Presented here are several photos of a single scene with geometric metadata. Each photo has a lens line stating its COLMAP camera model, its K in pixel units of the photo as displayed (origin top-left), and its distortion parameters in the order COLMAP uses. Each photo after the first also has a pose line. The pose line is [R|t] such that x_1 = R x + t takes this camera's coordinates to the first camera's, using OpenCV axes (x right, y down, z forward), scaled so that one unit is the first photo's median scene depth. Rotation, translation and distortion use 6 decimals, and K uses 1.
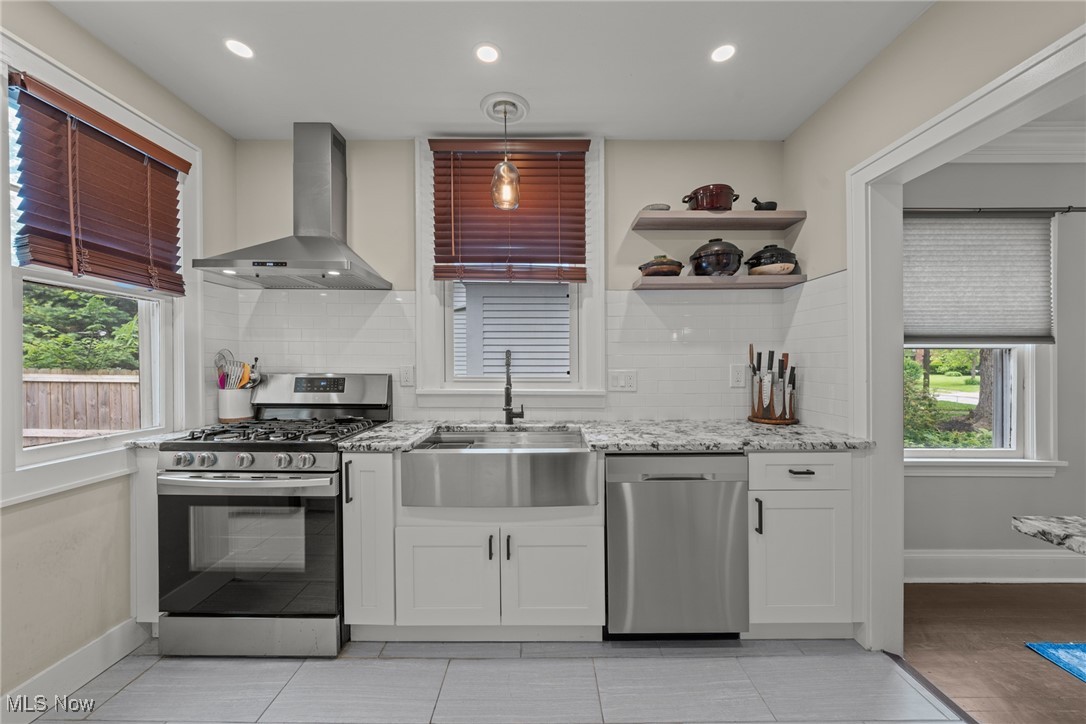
lens RADIAL K [[403.8, 0, 543.0], [0, 403.8, 362.0], [0, 0, 1]] dist [0.000502, 0.000031]
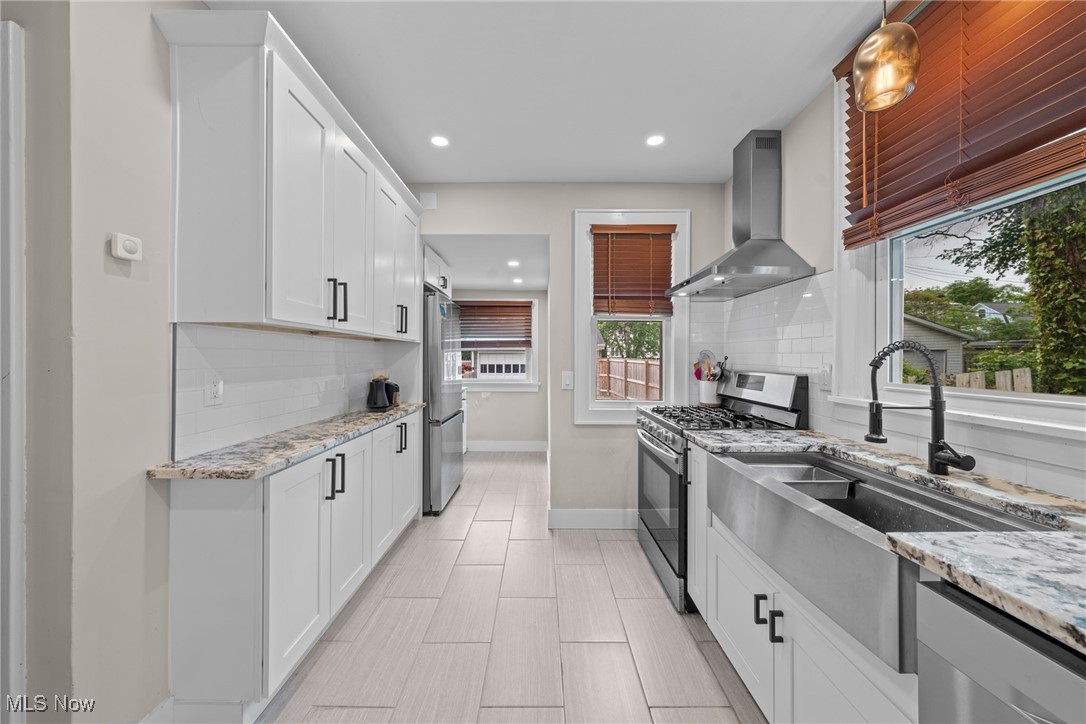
lens RADIAL K [[372.3, 0, 543.0], [0, 372.3, 362.0], [0, 0, 1]] dist [-0.000506, -0.000039]
pose [[0.000441, 0.006937, -0.999976, 0.465248], [-0.002119, 0.999974, 0.006936, -0.001172], [0.999998, 0.002116, 0.000455, 0.501170]]
